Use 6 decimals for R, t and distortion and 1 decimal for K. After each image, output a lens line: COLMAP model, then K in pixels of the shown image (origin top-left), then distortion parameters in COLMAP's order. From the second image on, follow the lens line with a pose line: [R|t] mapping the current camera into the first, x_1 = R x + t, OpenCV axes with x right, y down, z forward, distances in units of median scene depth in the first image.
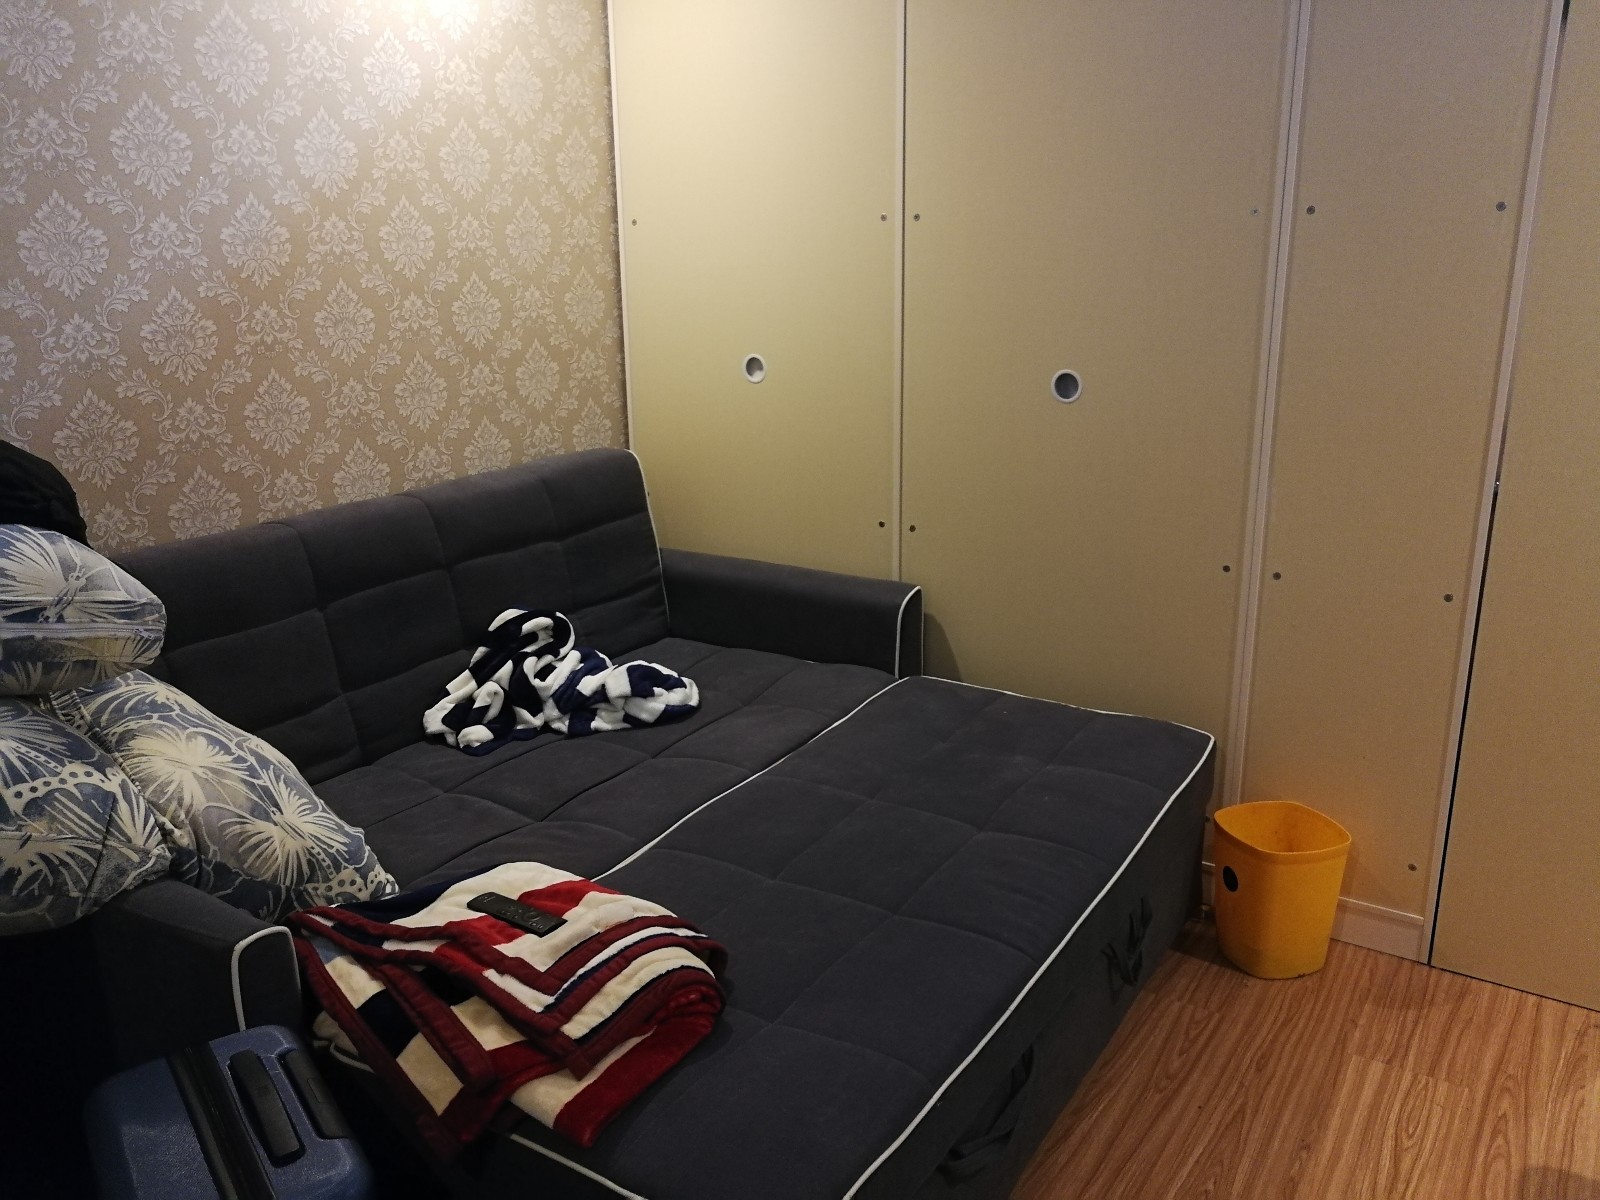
lens RADIAL K [[1291.9, 0, 804.9], [0, 1291.9, 602.7], [0, 0, 1]] dist [0.008530, 0.006769]
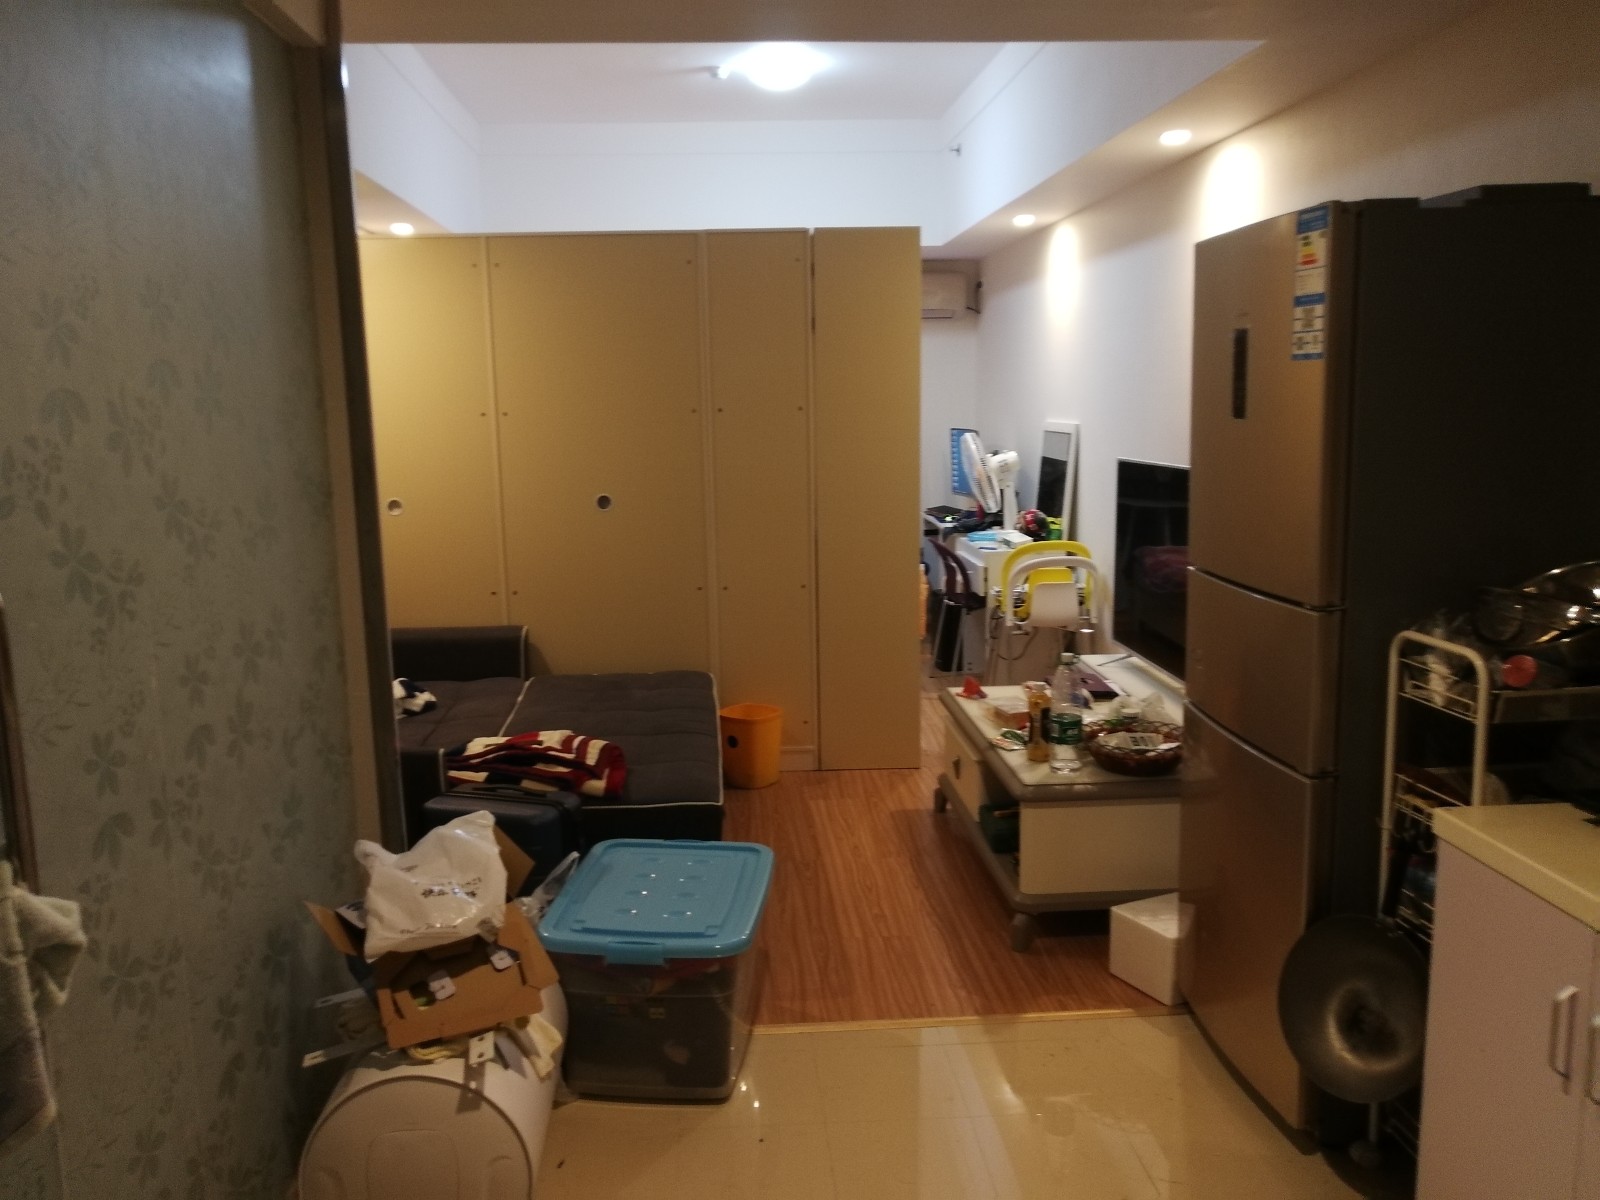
lens RADIAL K [[1291.9, 0, 796.3], [0, 1291.9, 606.2], [0, 0, 1]] dist [0.008530, 0.006769]
pose [[0.800758, -0.096380, 0.591183, -0.698394], [0.175893, 0.981293, -0.078268, 0.174596], [-0.572580, 0.166659, 0.802731, -0.626041]]
